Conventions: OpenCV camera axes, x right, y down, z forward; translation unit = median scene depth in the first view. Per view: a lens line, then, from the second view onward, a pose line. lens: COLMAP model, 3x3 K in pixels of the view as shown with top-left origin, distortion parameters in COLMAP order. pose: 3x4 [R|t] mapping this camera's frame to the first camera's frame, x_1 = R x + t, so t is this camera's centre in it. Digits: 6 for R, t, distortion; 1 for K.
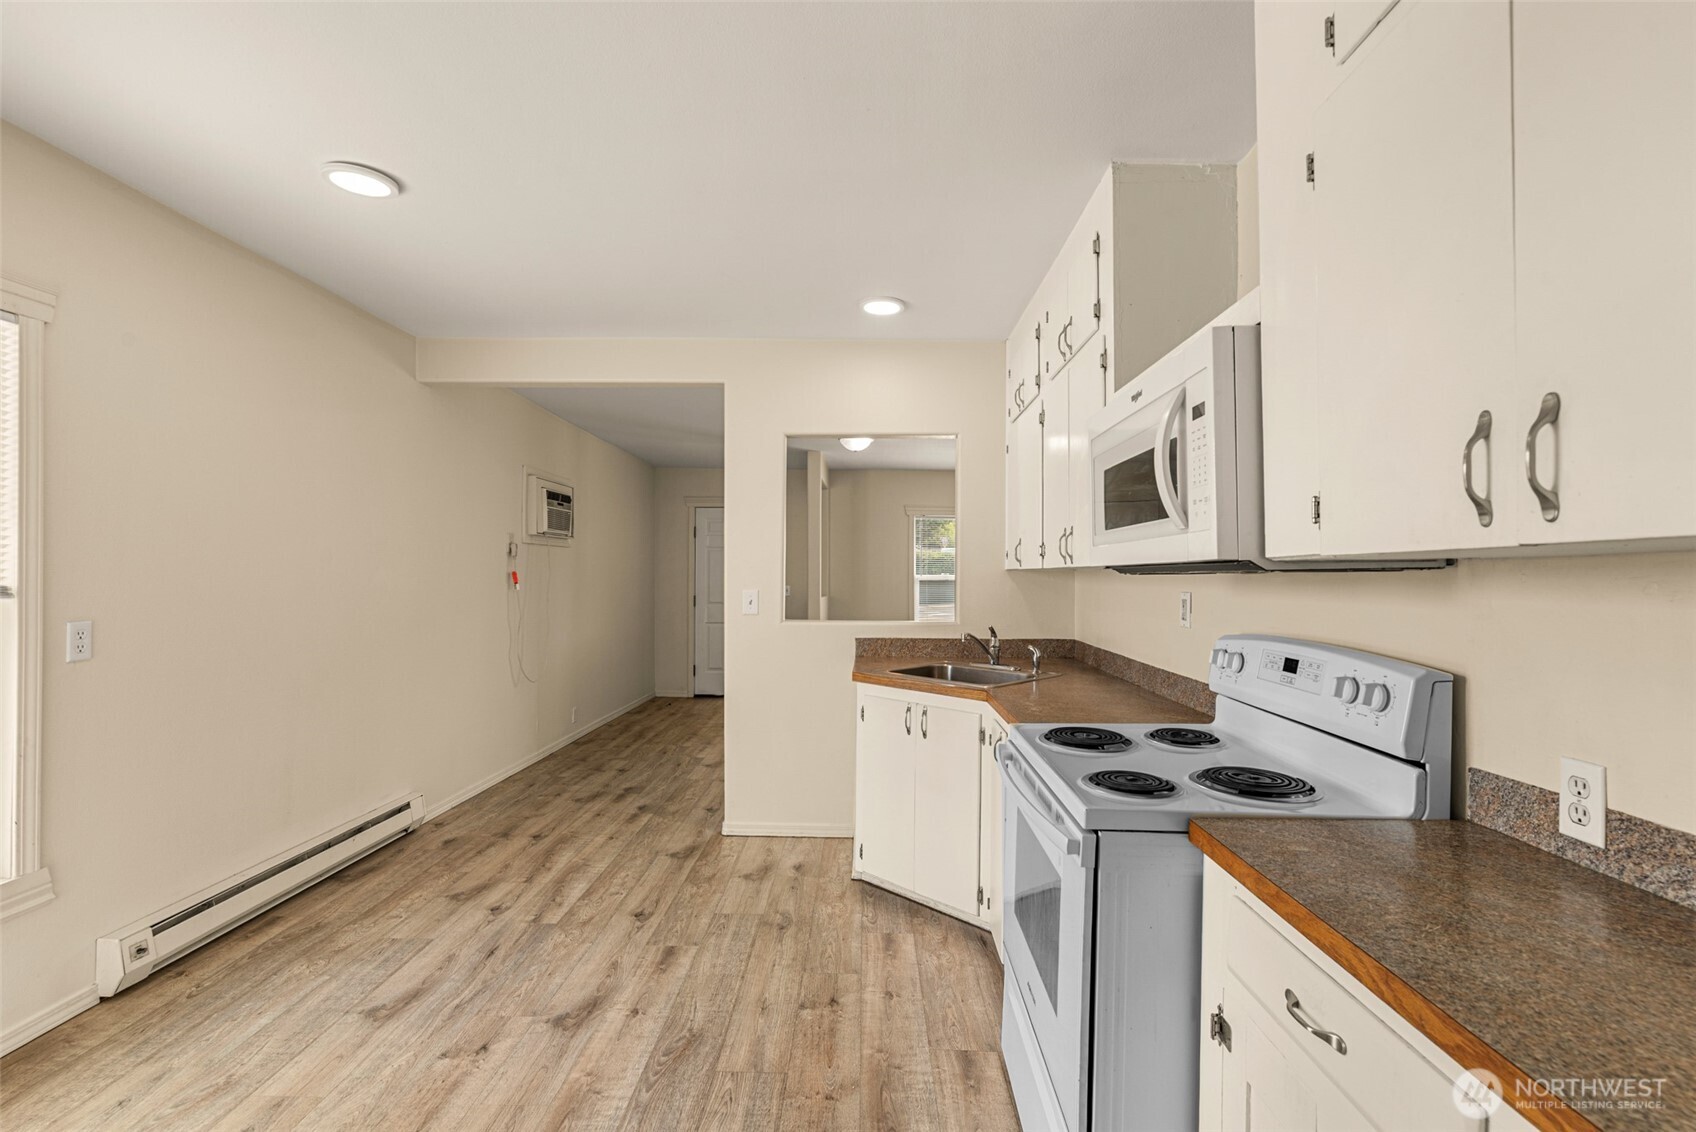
lens RADIAL K [[747.9, 0, 863.9], [0, 747.9, 570.8], [0, 0, 1]] dist [0.000031, -0.000077]
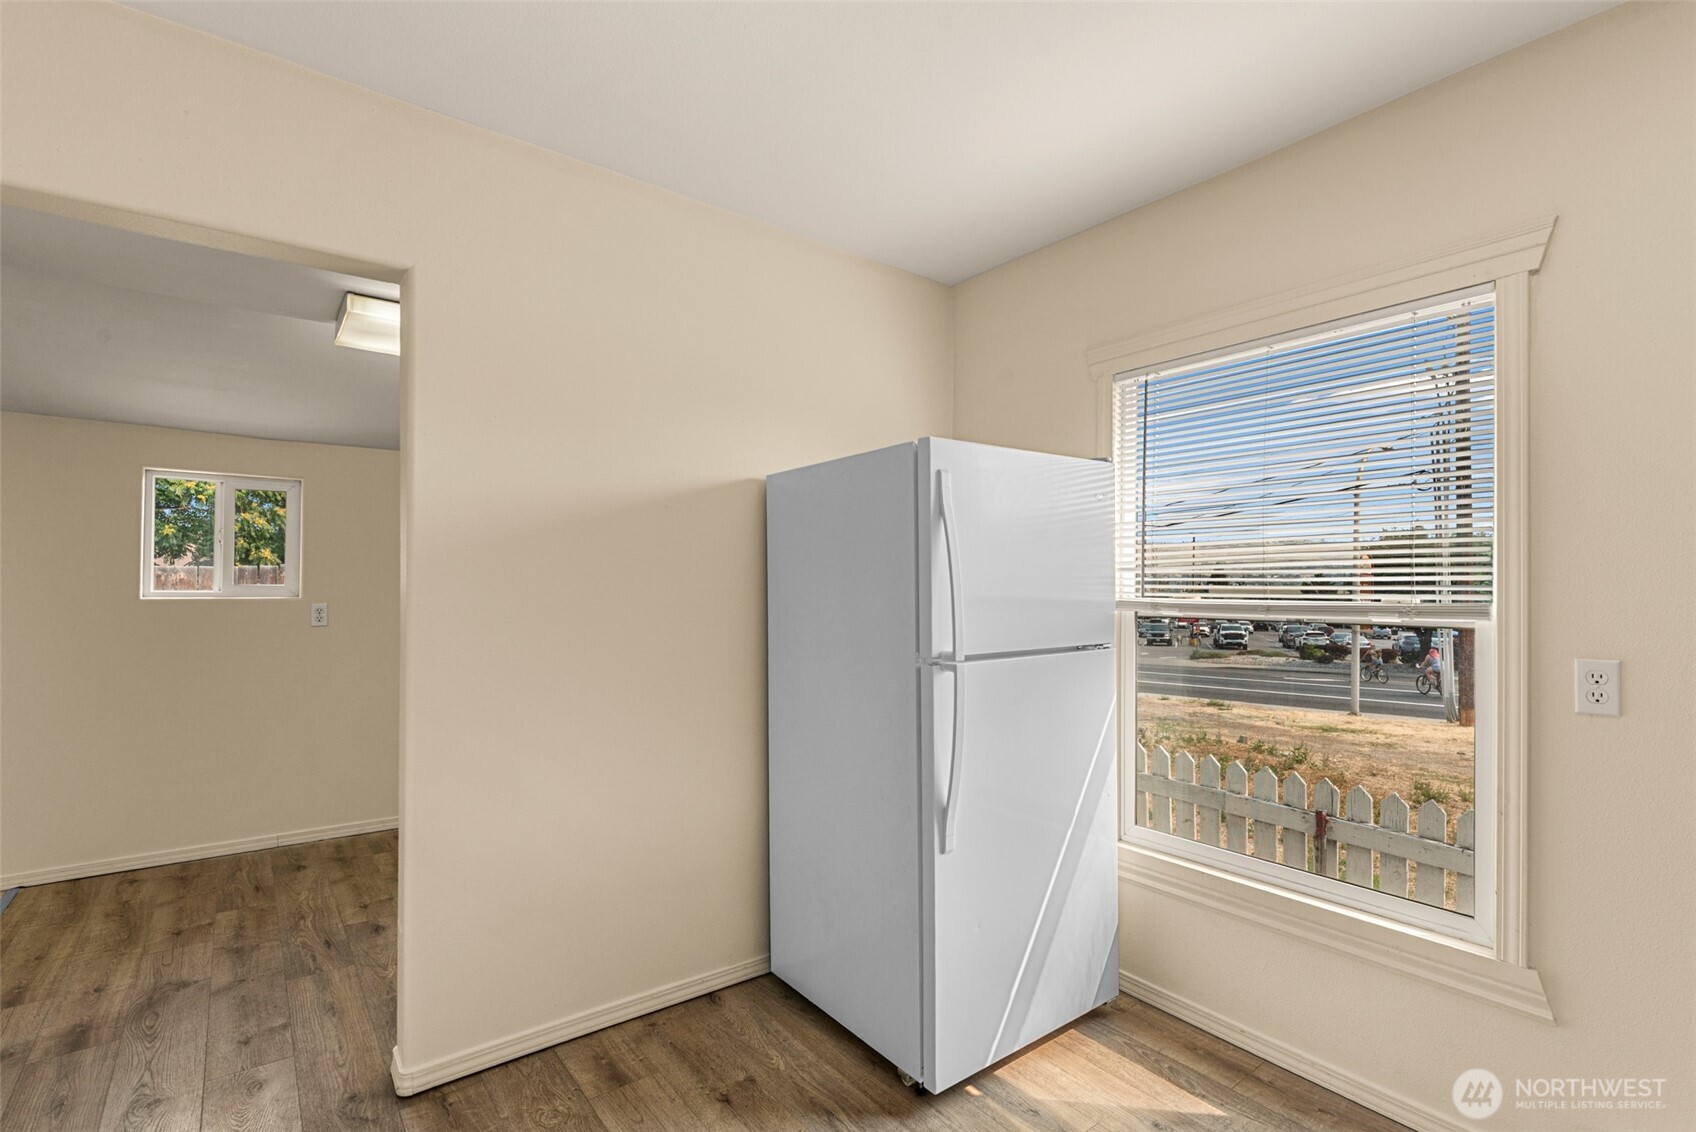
lens RADIAL K [[788.5, 0, 856.5], [0, 788.5, 590.7], [0, 0, 1]] dist [-0.012222, 0.000361]
pose [[-0.785129, -0.006598, -0.619298, -0.049893], [-0.010264, 0.999945, 0.002359, 0.010803], [0.619248, 0.008208, -0.785153, 1.421733]]
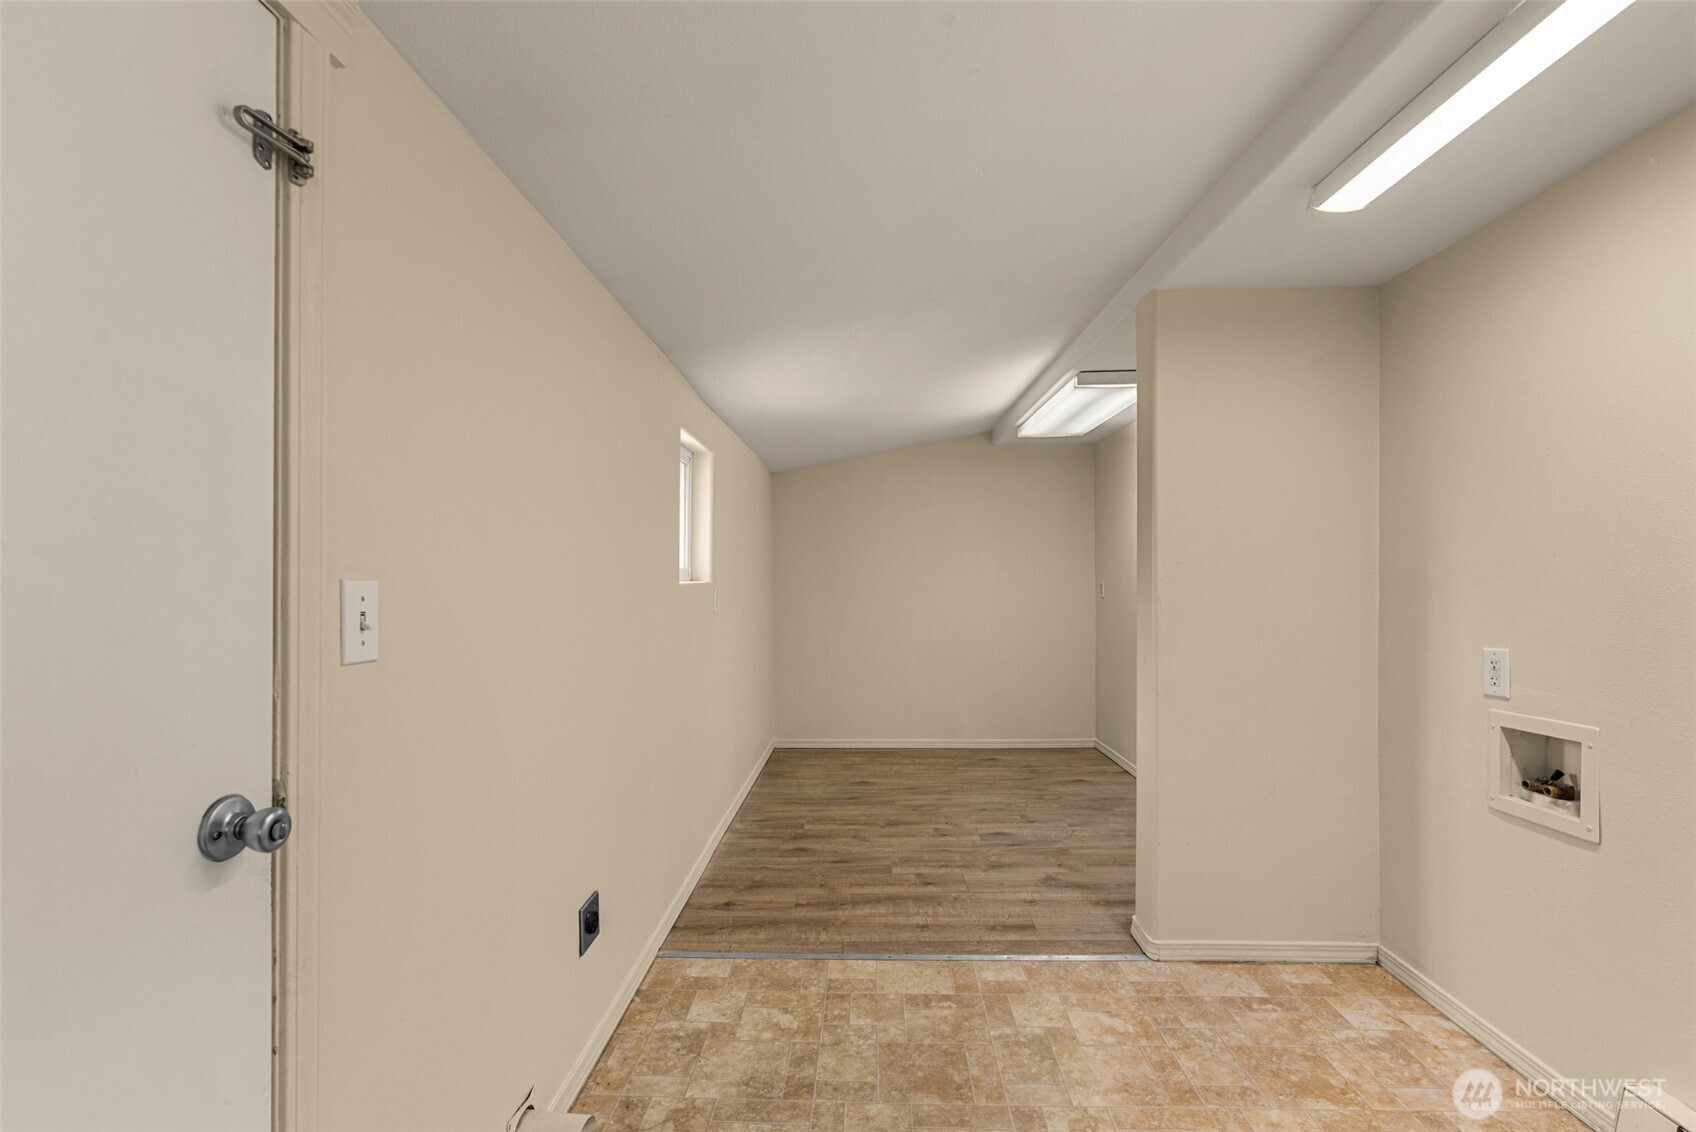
lens RADIAL K [[778.5, 0, 835.9], [0, 778.5, 594.1], [0, 0, 1]] dist [0.004264, 0.000377]
pose [[-0.012267, 0.010278, -0.999872, 1.843420], [0.012013, 0.999877, 0.010130, 0.060563], [0.999853, -0.011887, -0.012389, -0.923123]]
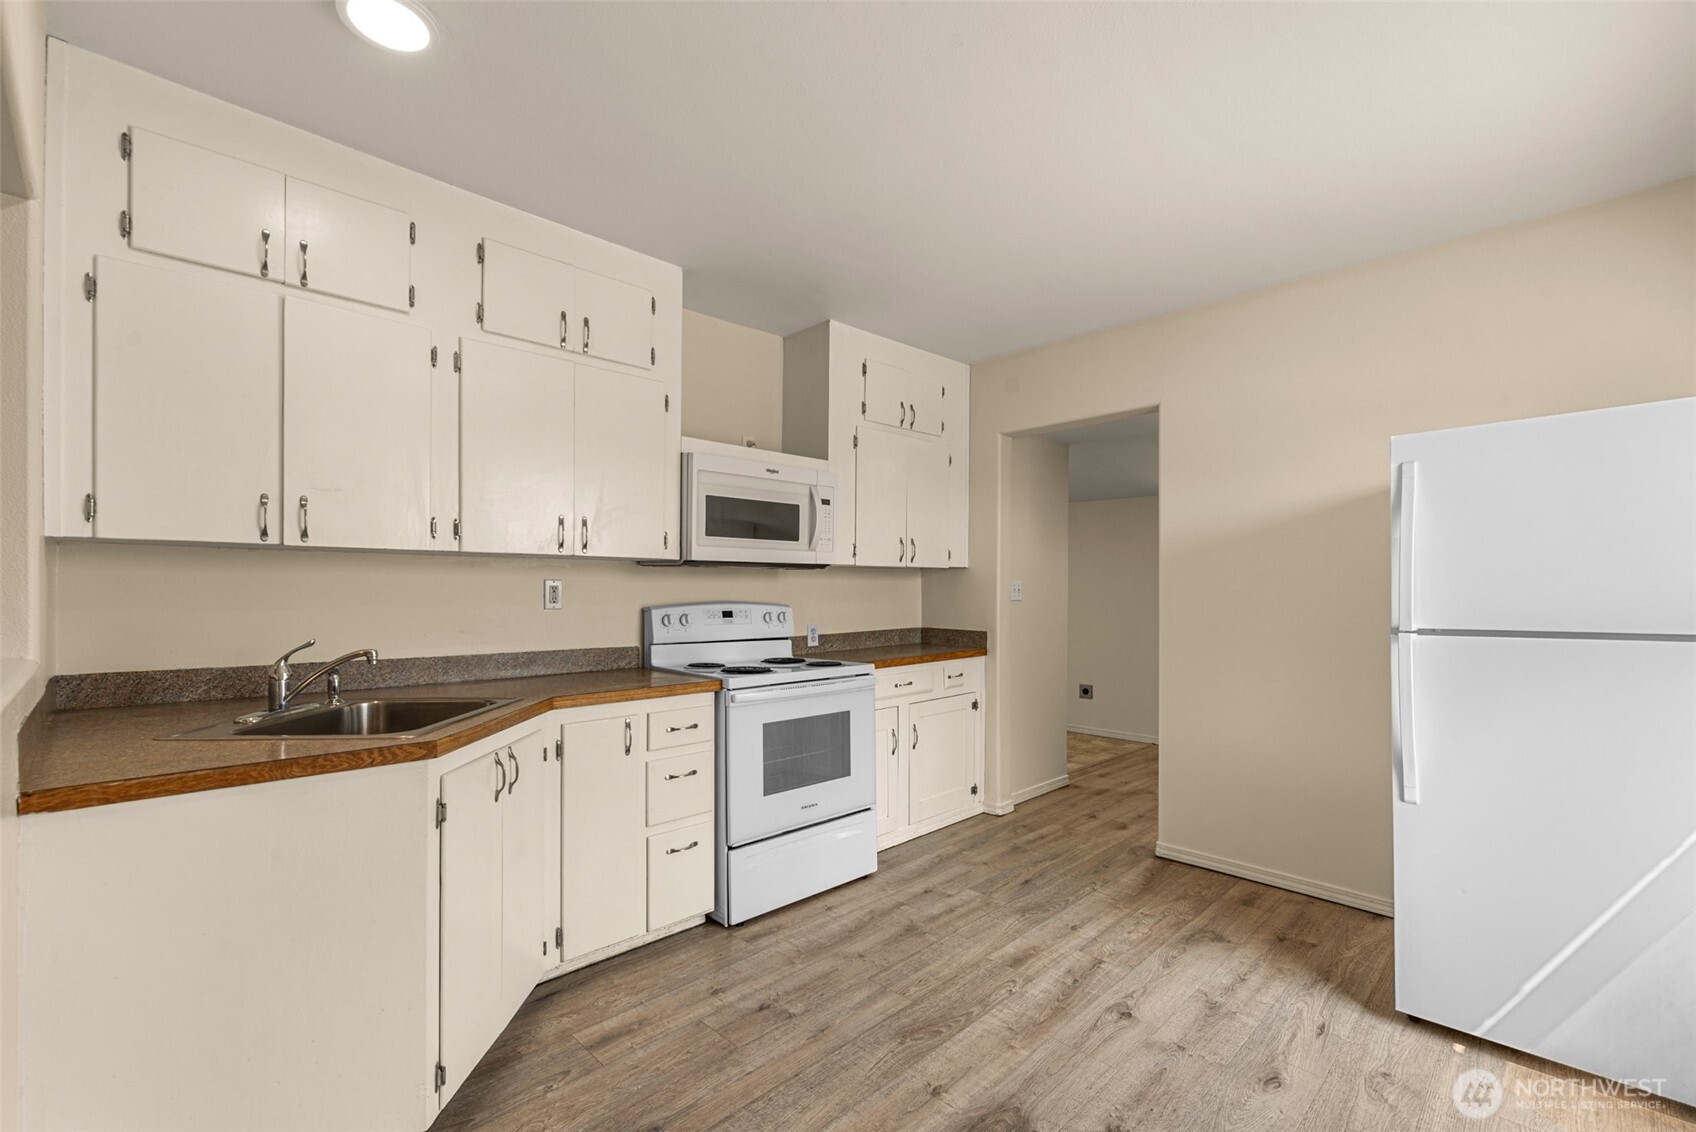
lens RADIAL K [[723.8, 0, 850.5], [0, 723.8, 582.0], [0, 0, 1]] dist [0.000591, -0.000037]
pose [[-0.705347, -0.002159, 0.708858, -1.015782], [-0.012393, 0.999880, -0.009287, 0.051354], [-0.708753, -0.015335, -0.705290, 2.073624]]
